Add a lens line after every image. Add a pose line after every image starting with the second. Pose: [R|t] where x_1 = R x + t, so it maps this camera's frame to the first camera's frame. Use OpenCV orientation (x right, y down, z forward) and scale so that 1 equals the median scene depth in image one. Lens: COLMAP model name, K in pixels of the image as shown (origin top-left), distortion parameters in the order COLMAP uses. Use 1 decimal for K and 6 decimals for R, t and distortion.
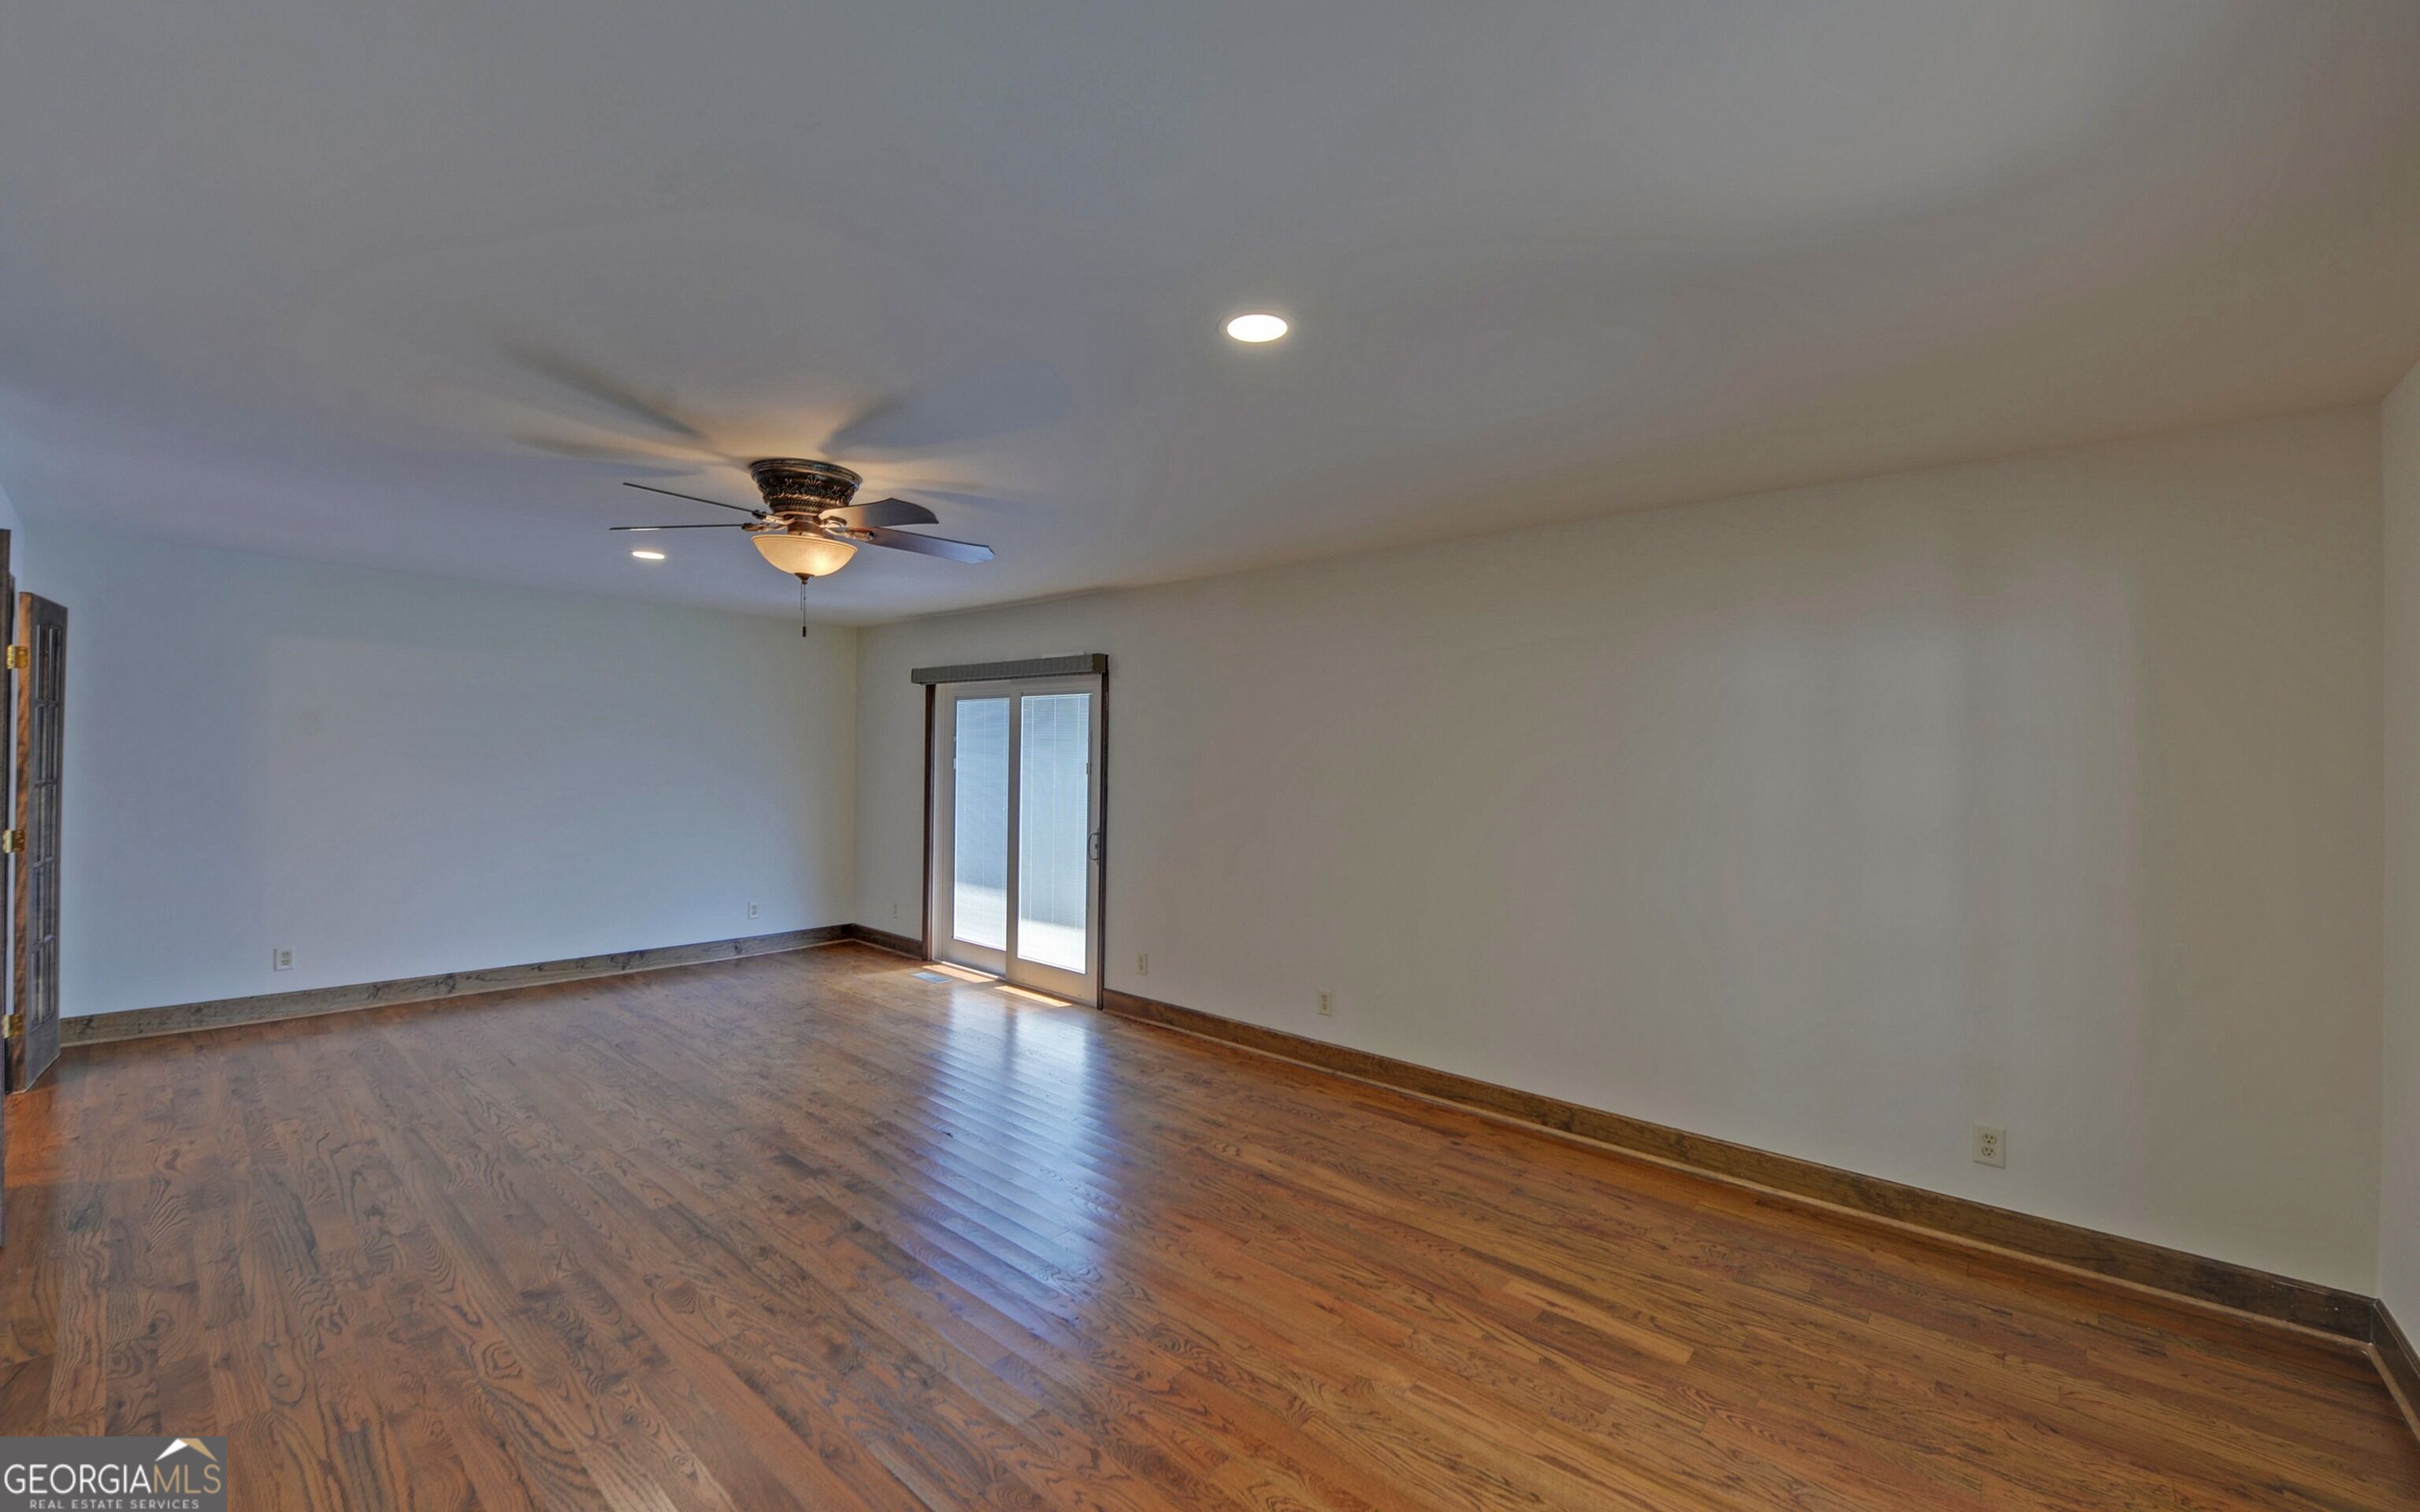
lens RADIAL K [[968.8, 0, 1198.5], [0, 968.8, 776.9], [0, 0, 1]] dist [-0.008565, -0.002065]
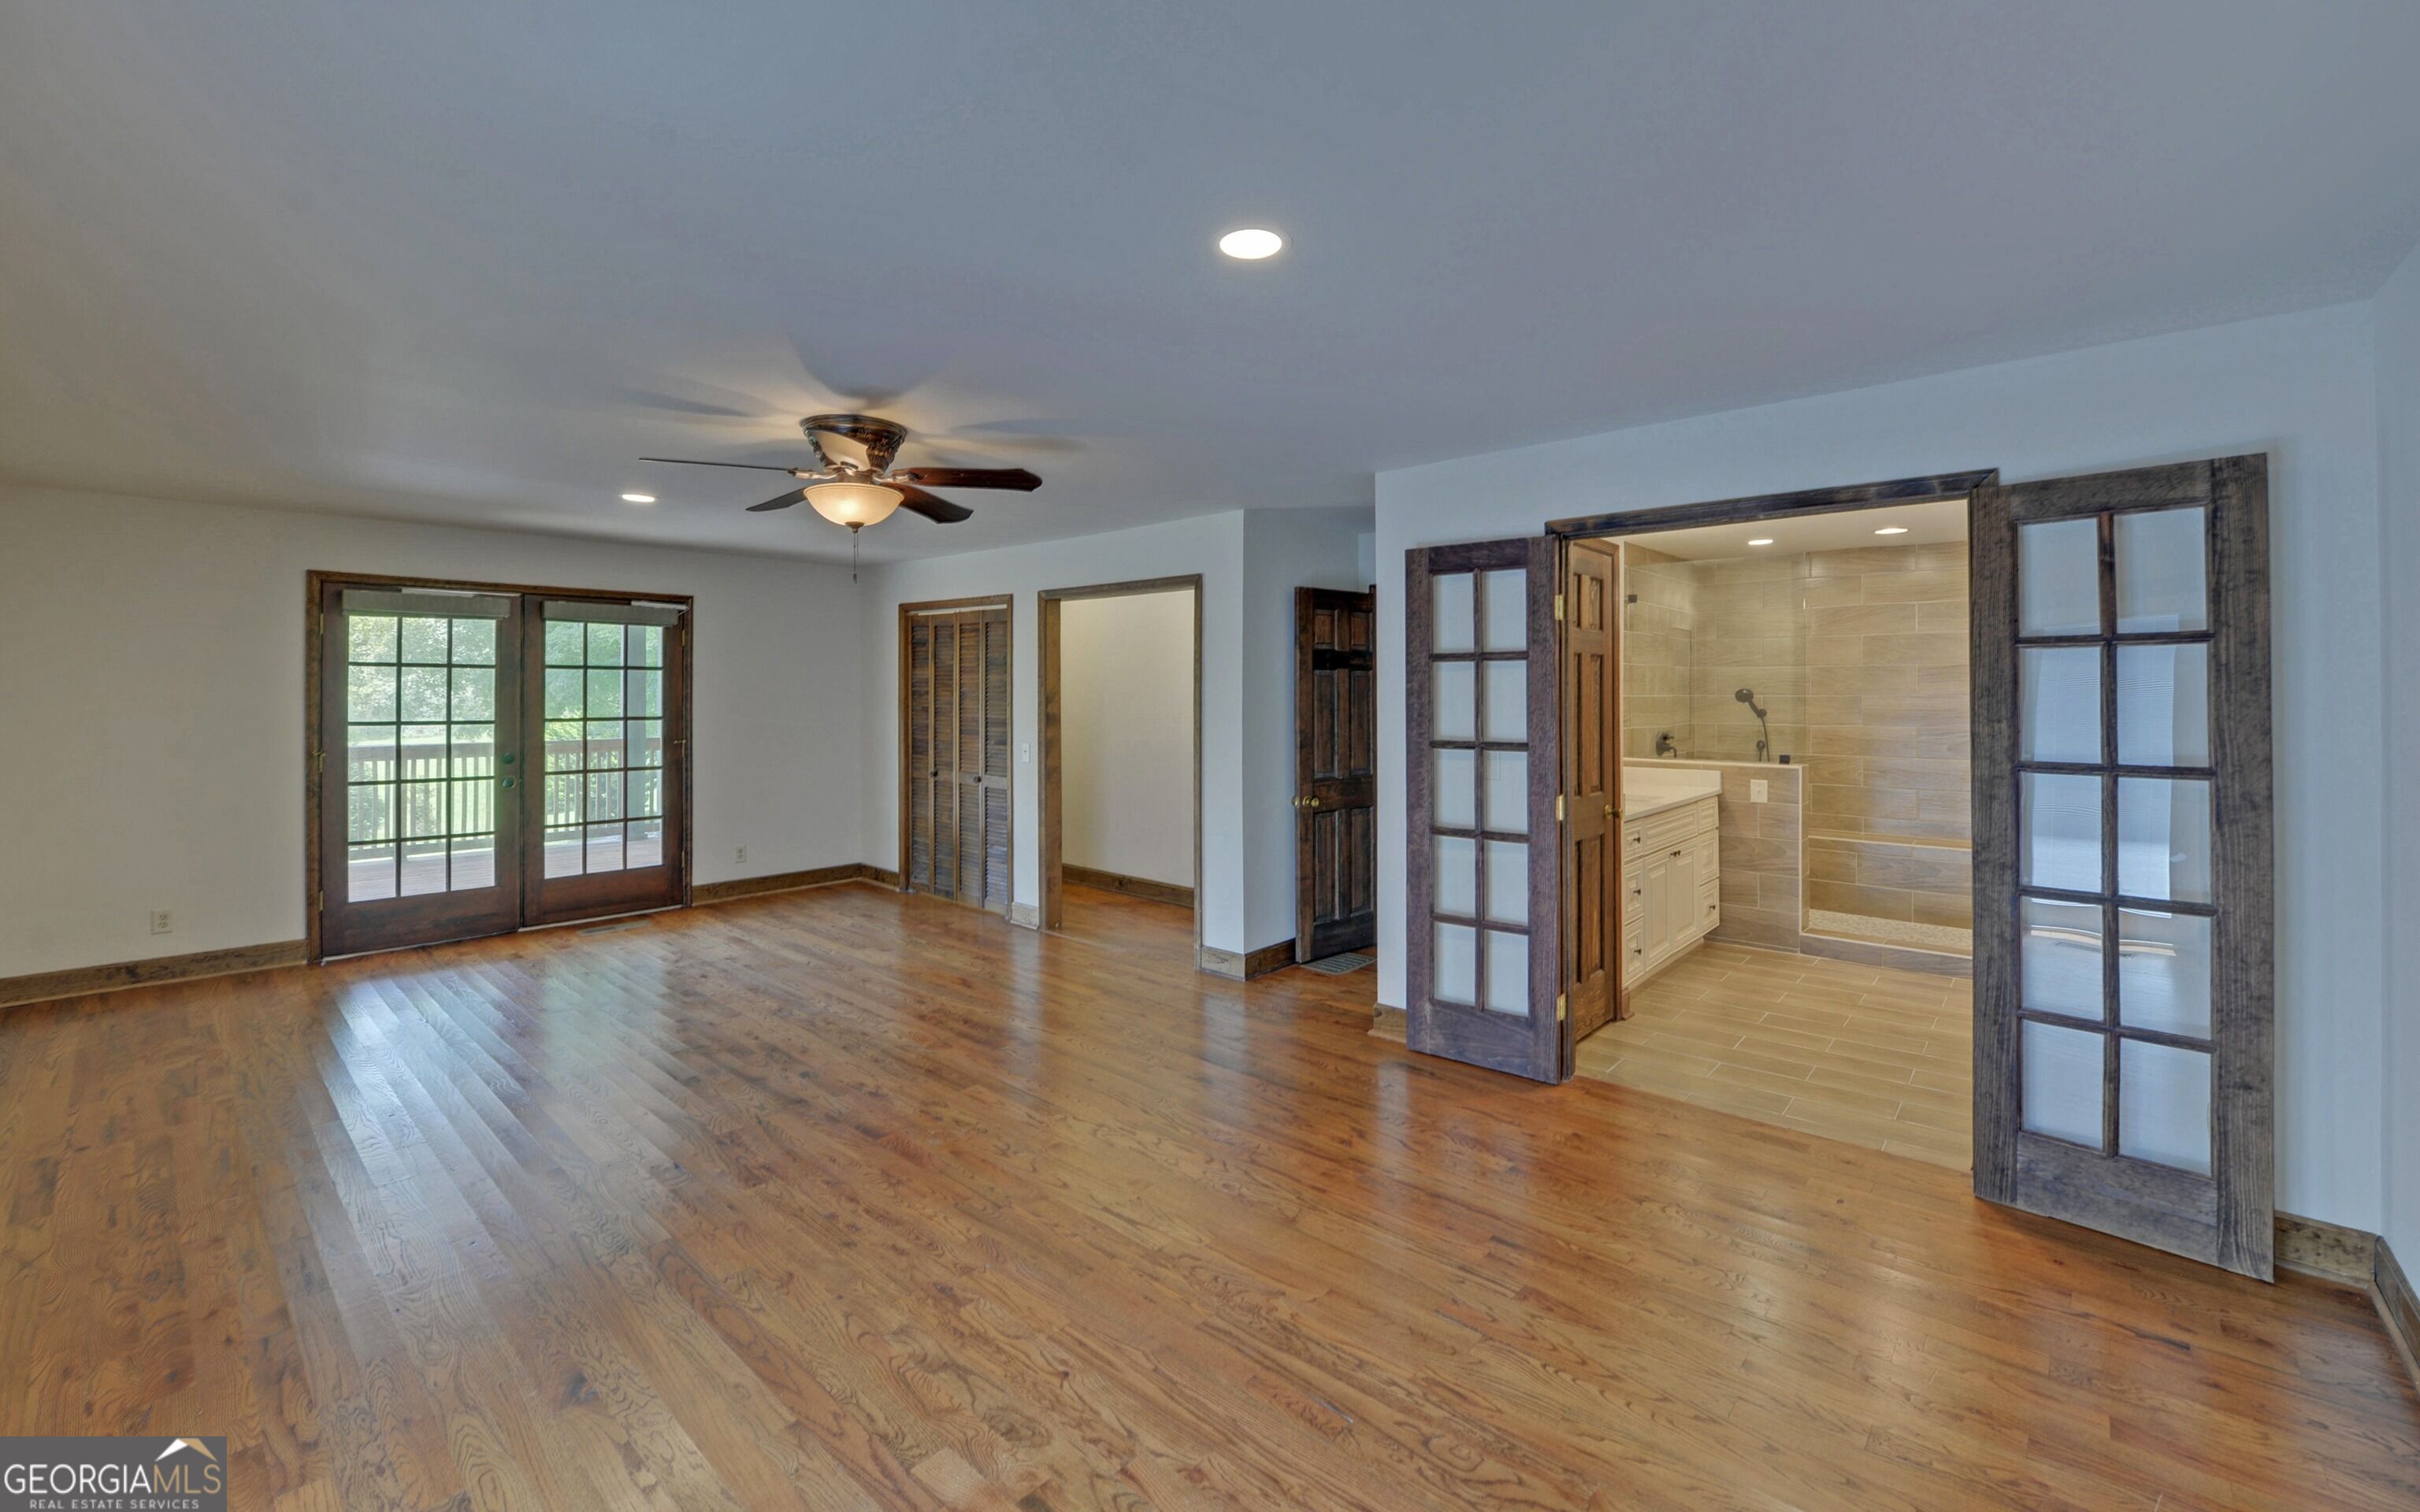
lens RADIAL K [[968.8, 0, 1189.4], [0, 968.8, 692.1], [0, 0, 1]] dist [-0.008565, -0.002065]
pose [[-0.999759, -0.019393, 0.010245, -0.602397], [-0.019184, 0.999612, 0.020171, -0.038906], [-0.010632, 0.019970, -0.999744, 1.575947]]
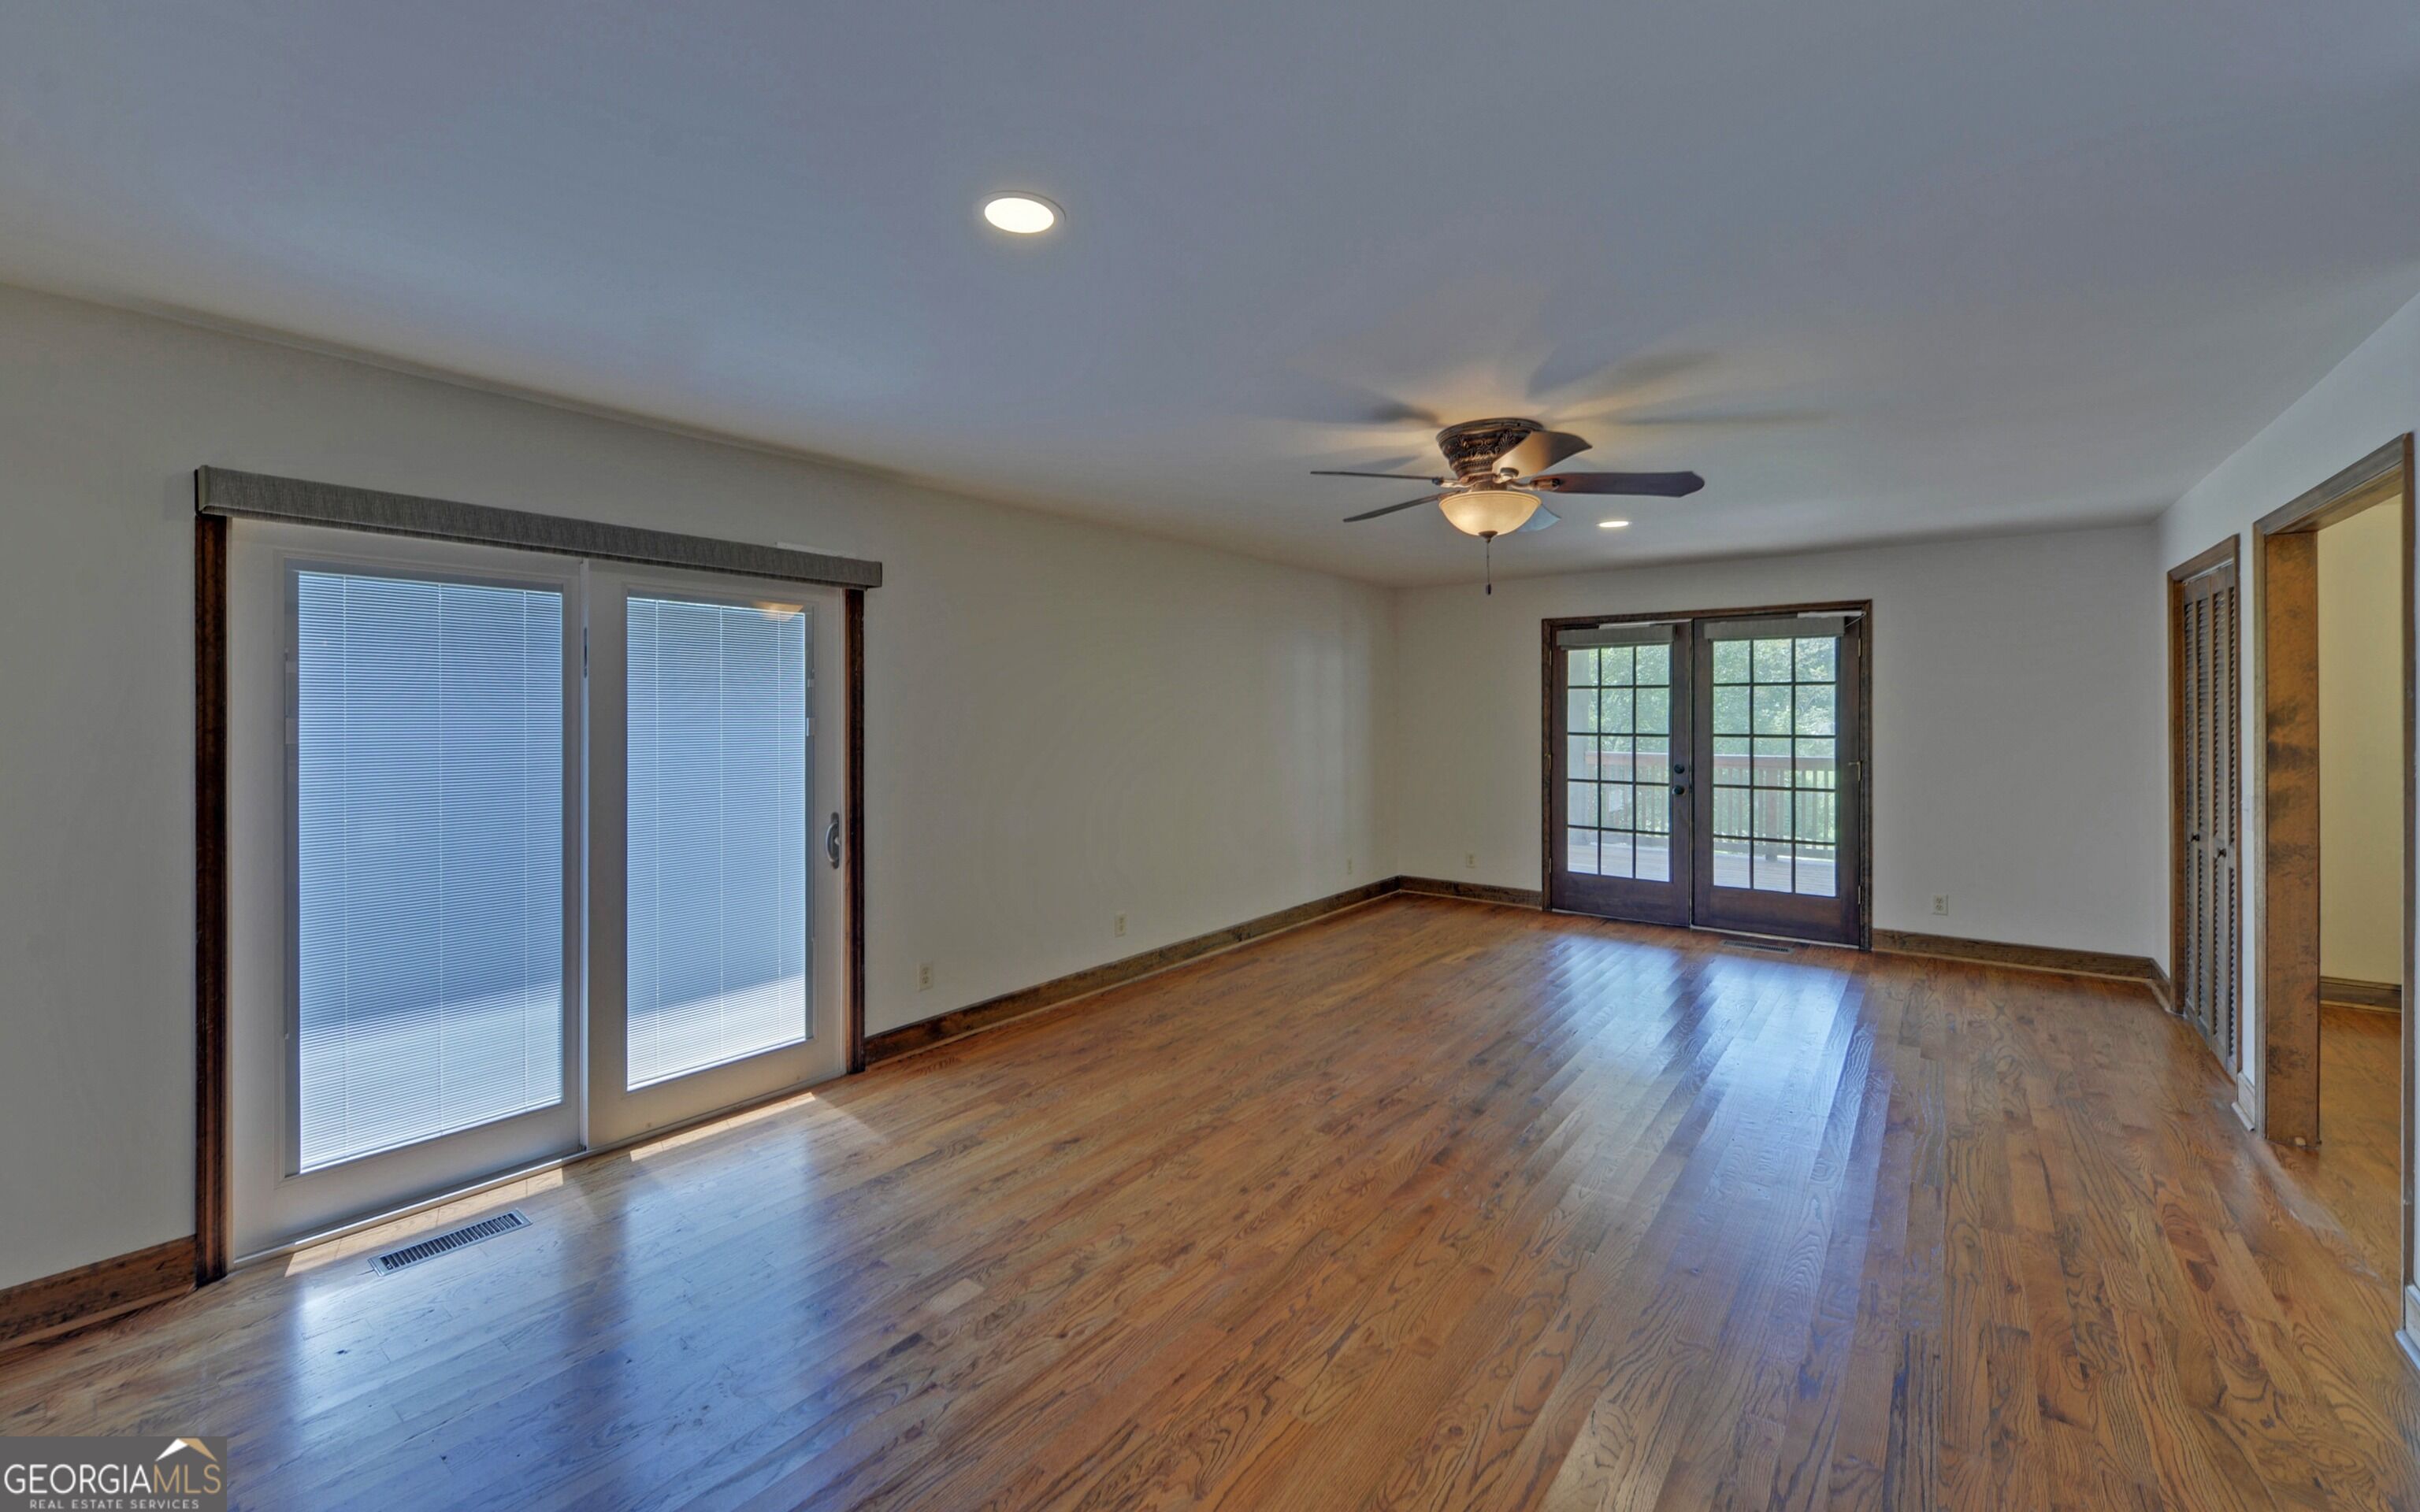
lens RADIAL K [[968.8, 0, 1240.1], [0, 968.8, 703.0], [0, 0, 1]] dist [-0.008565, -0.002065]
pose [[-0.093996, -0.009864, 0.995524, -1.072526], [0.020929, 0.999710, 0.011882, -0.034067], [-0.995353, 0.021952, -0.093763, 1.042513]]
